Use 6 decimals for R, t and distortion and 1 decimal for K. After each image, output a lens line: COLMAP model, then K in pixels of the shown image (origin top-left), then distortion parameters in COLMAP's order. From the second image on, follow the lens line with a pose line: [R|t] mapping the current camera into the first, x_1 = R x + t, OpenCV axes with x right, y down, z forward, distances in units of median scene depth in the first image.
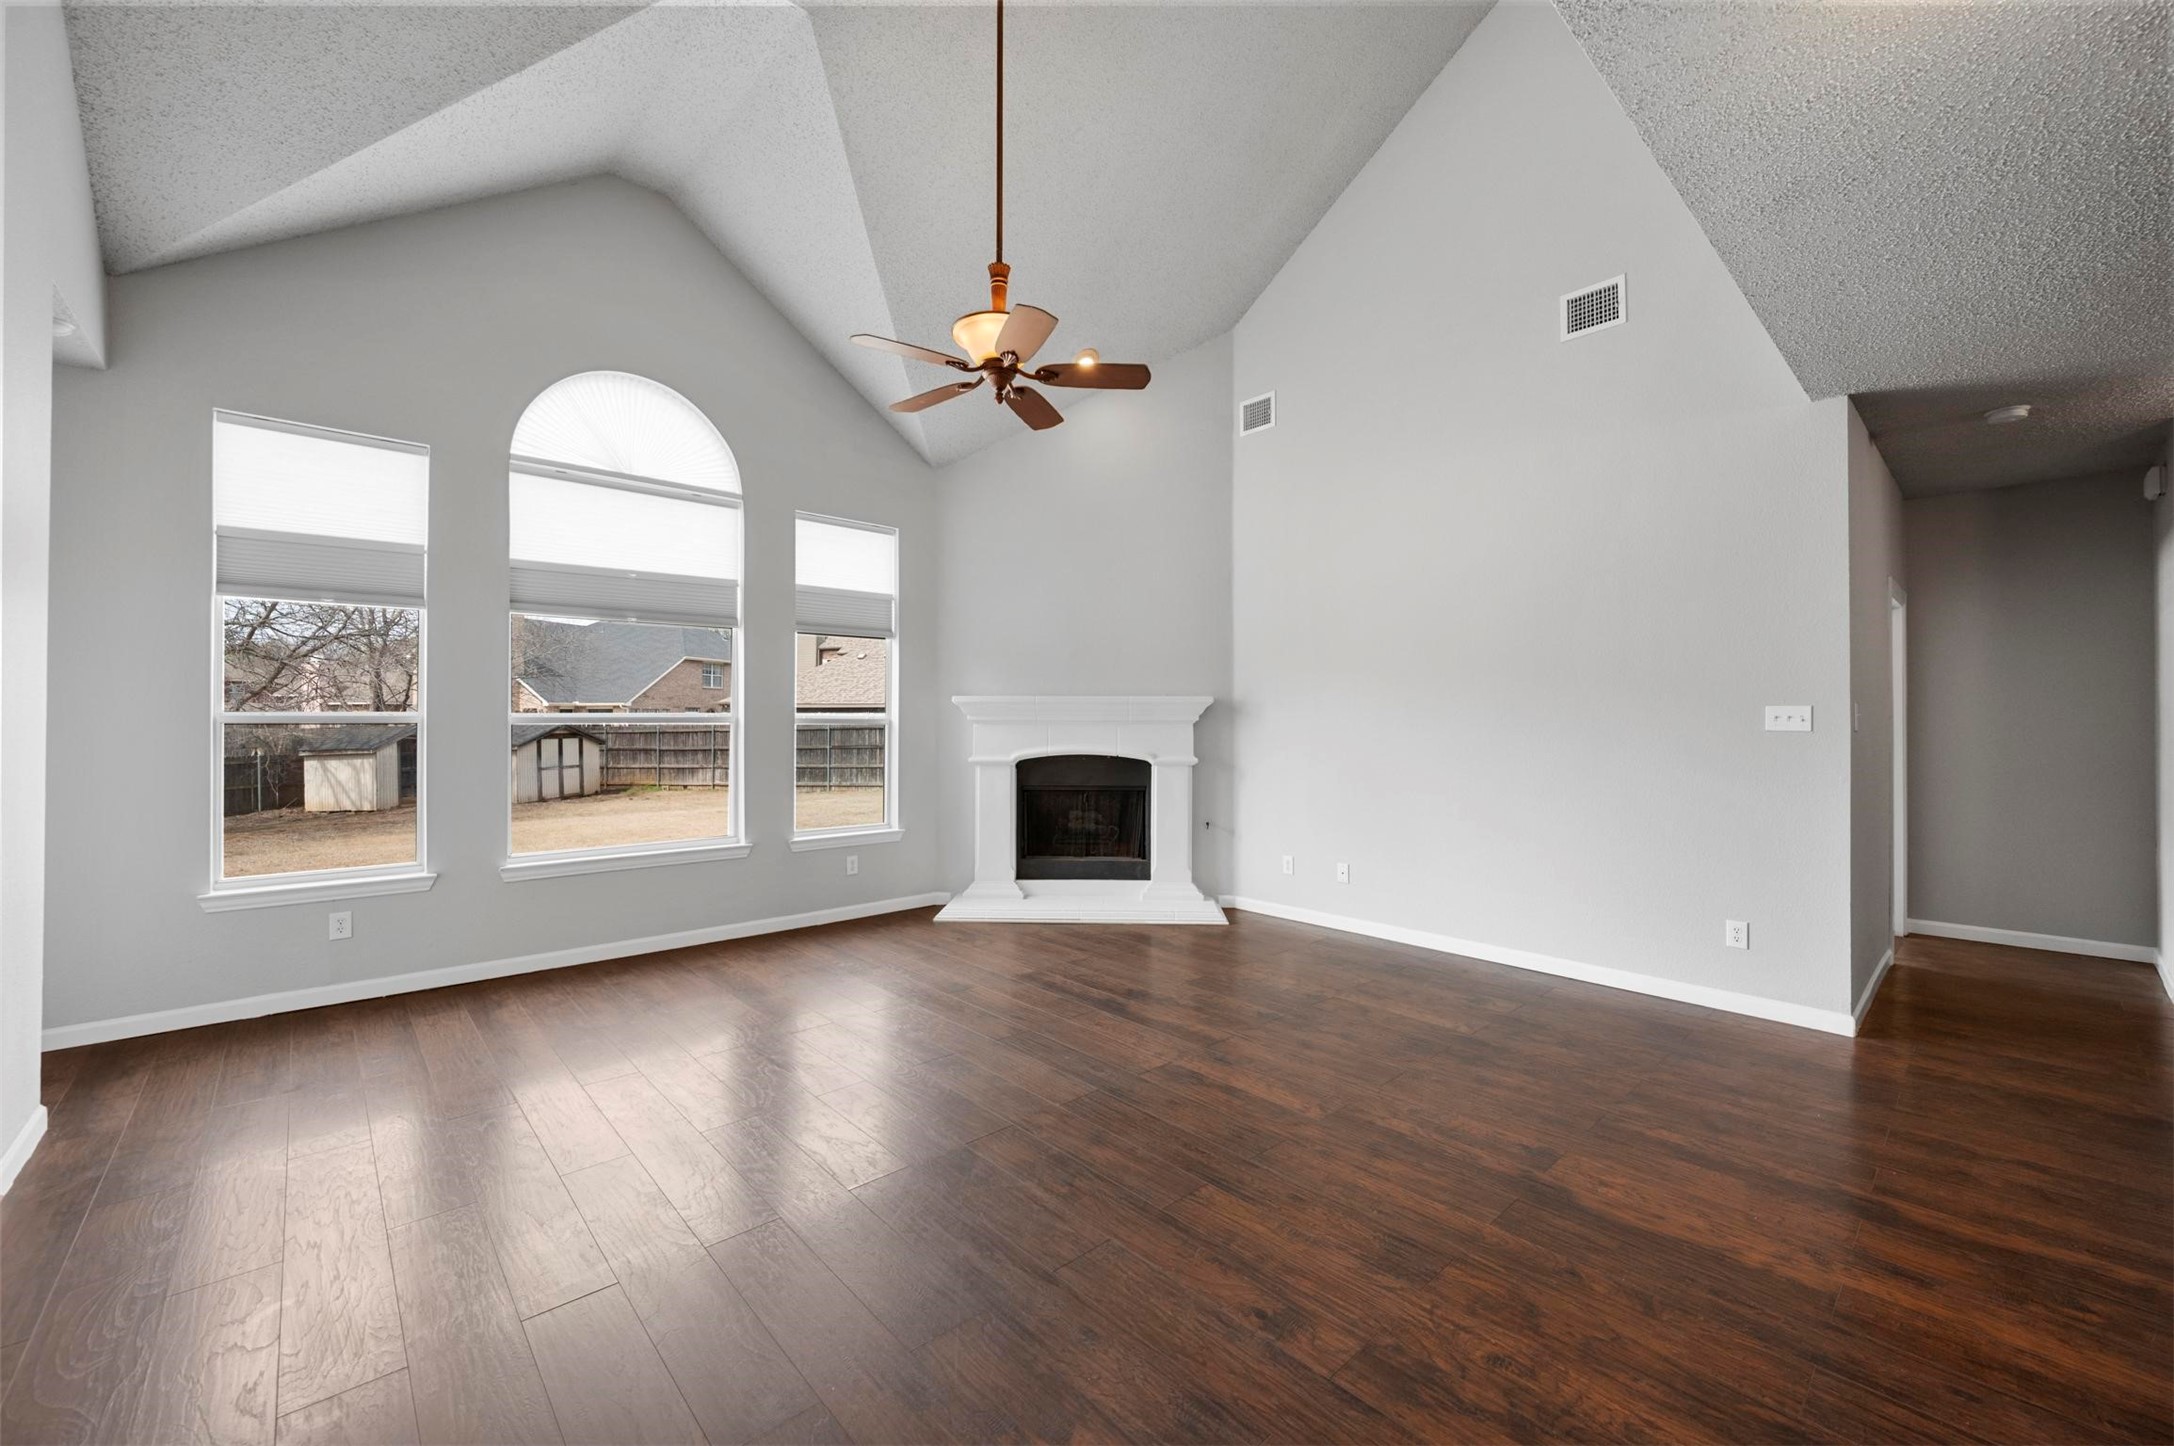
lens RADIAL K [[852.1, 0, 1086.1], [0, 852.1, 713.8], [0, 0, 1]] dist [0.000758, 0.000116]
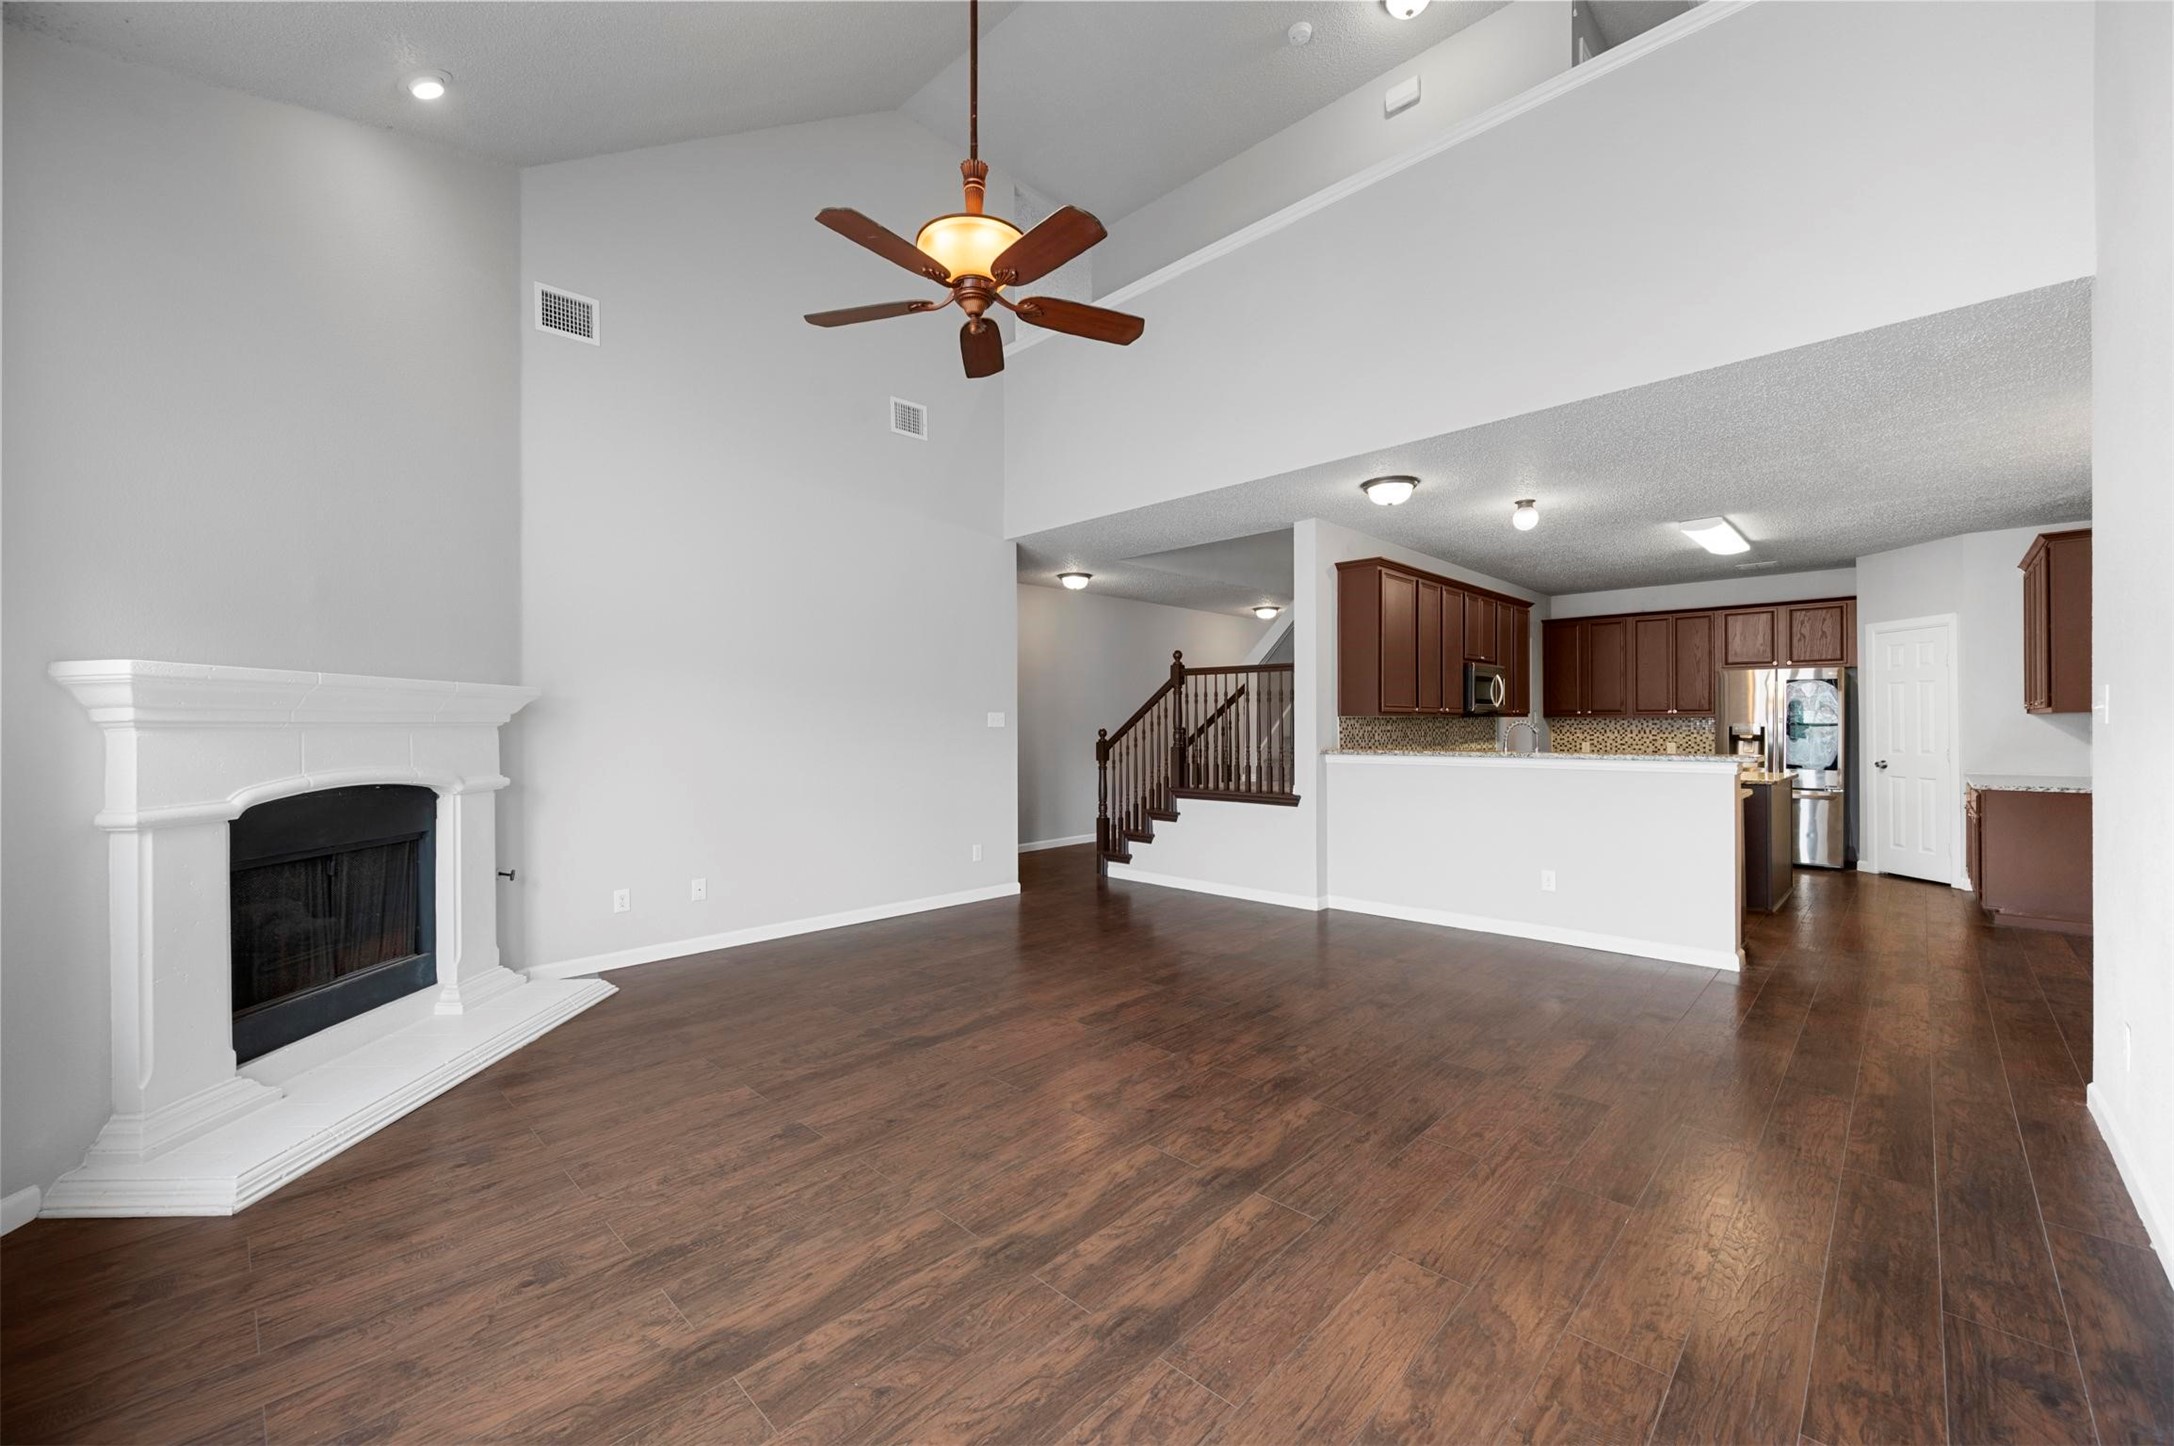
lens RADIAL K [[850.8, 0, 1096.5], [0, 850.8, 721.1], [0, 0, 1]] dist [-0.001863, 0.000897]
pose [[-0.059593, 0.001893, 0.998221, -0.587062], [-0.004293, 0.999988, -0.002152, 0.006724], [-0.998214, -0.004414, -0.059584, 0.588782]]
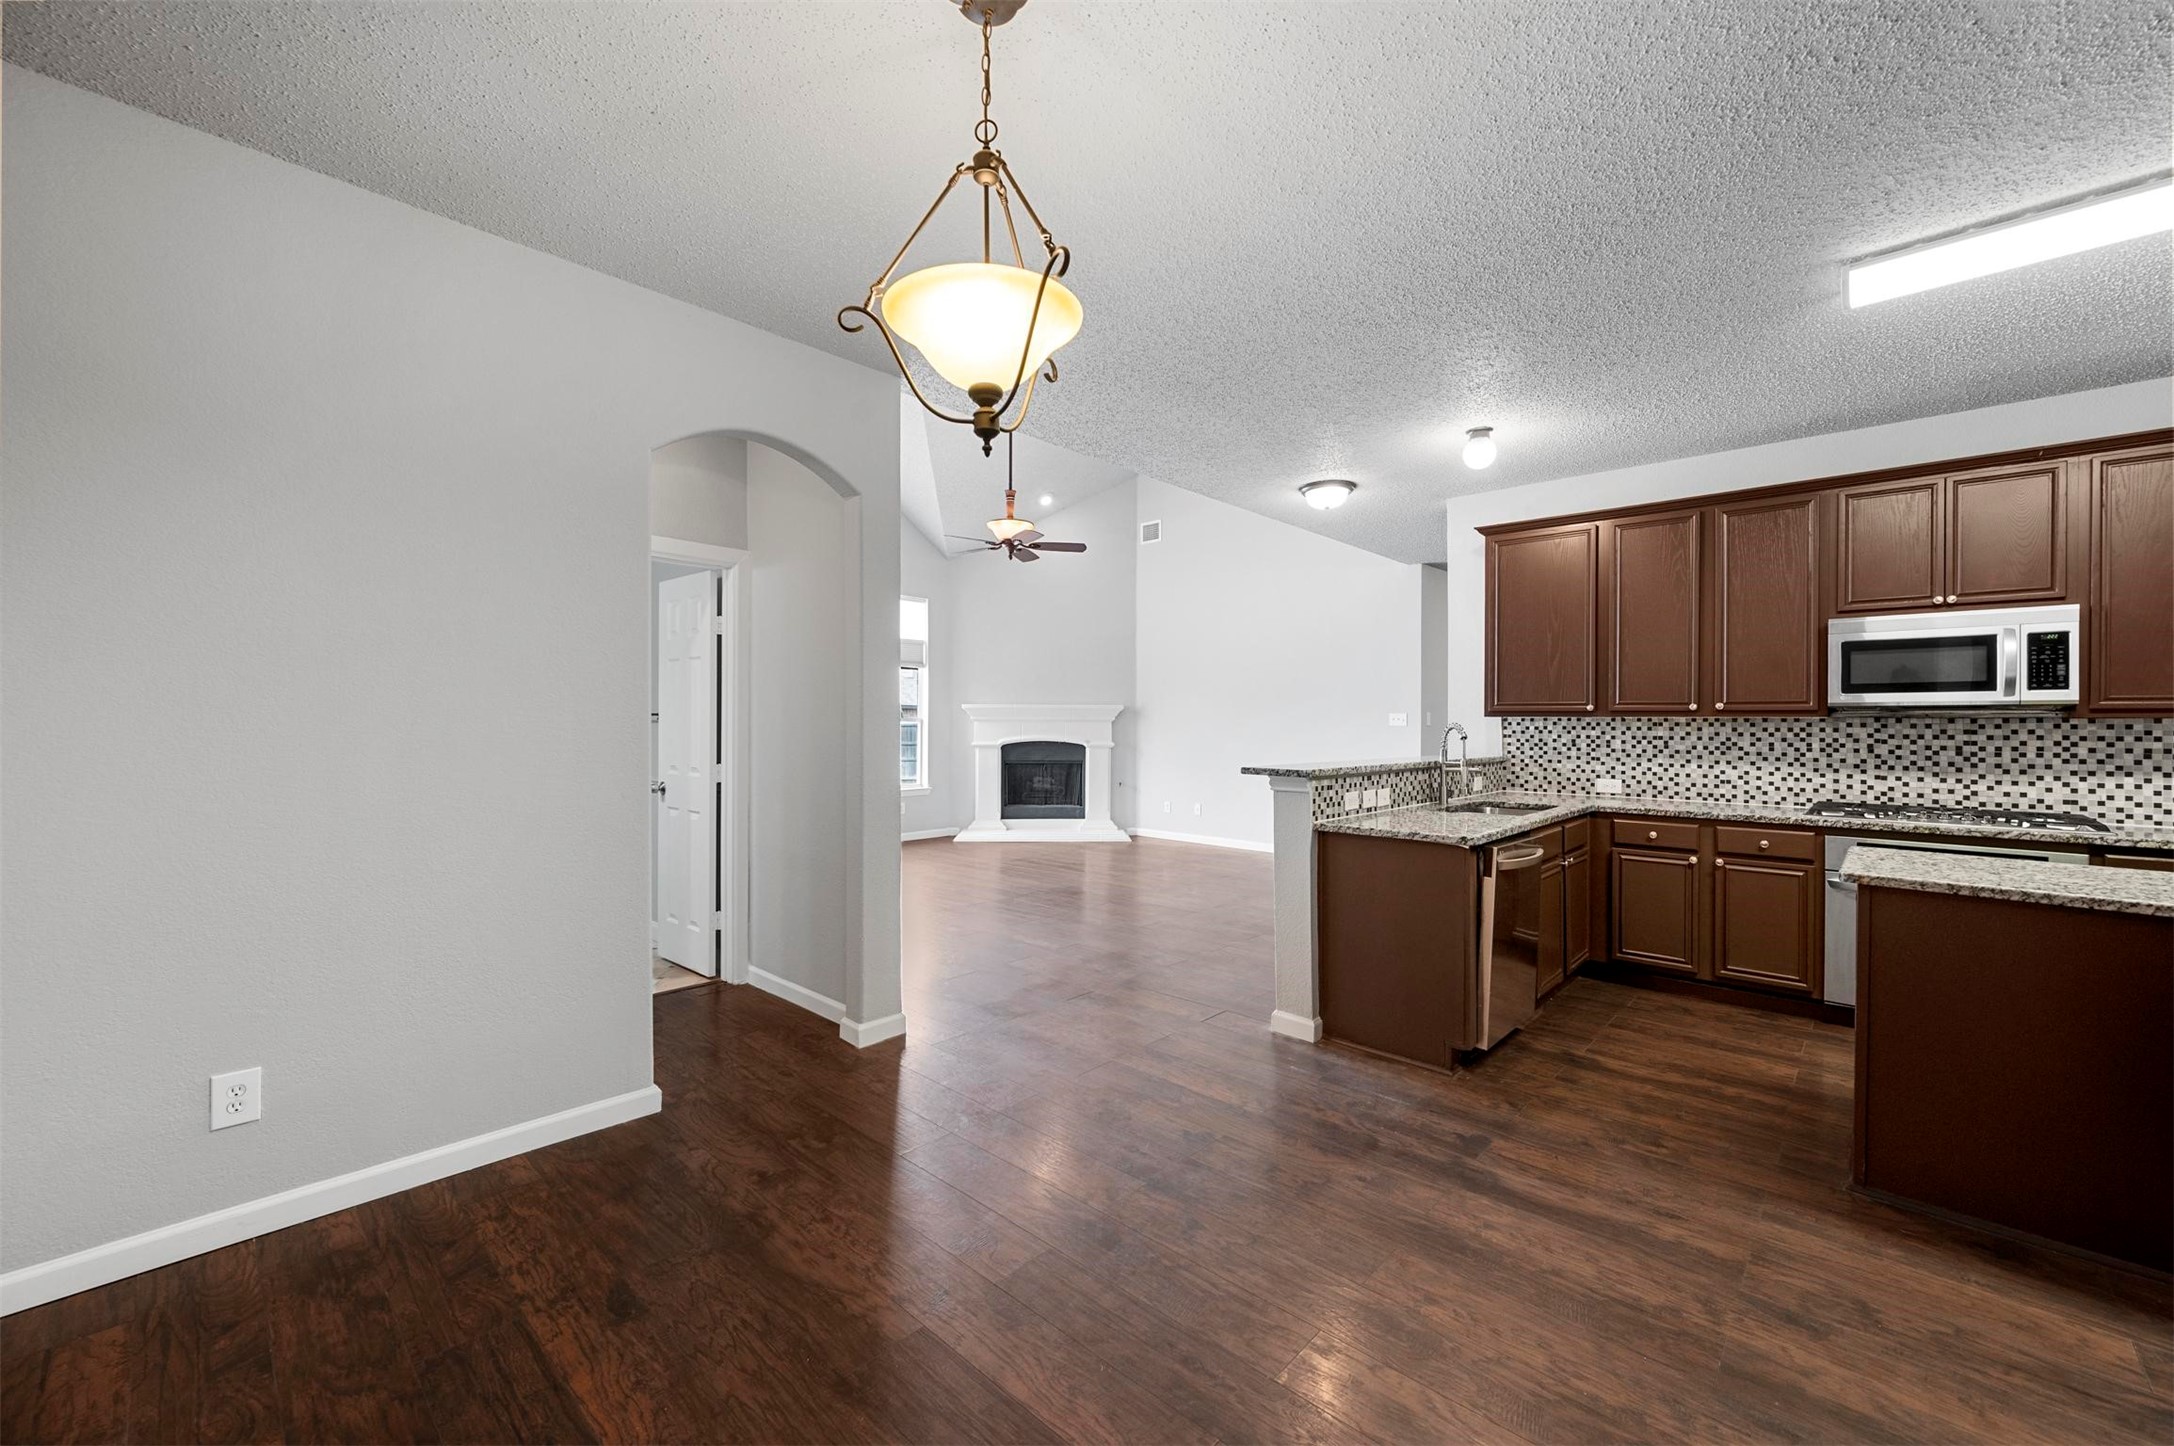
lens RADIAL K [[850.8, 0, 1096.5], [0, 850.8, 721.1], [0, 0, 1]] dist [-0.001863, 0.000897]
pose [[0.995986, 0.002946, 0.089458, -0.047500], [-0.003827, 0.999946, 0.009688, -0.005222], [-0.089425, -0.009991, 0.995943, -0.607023]]
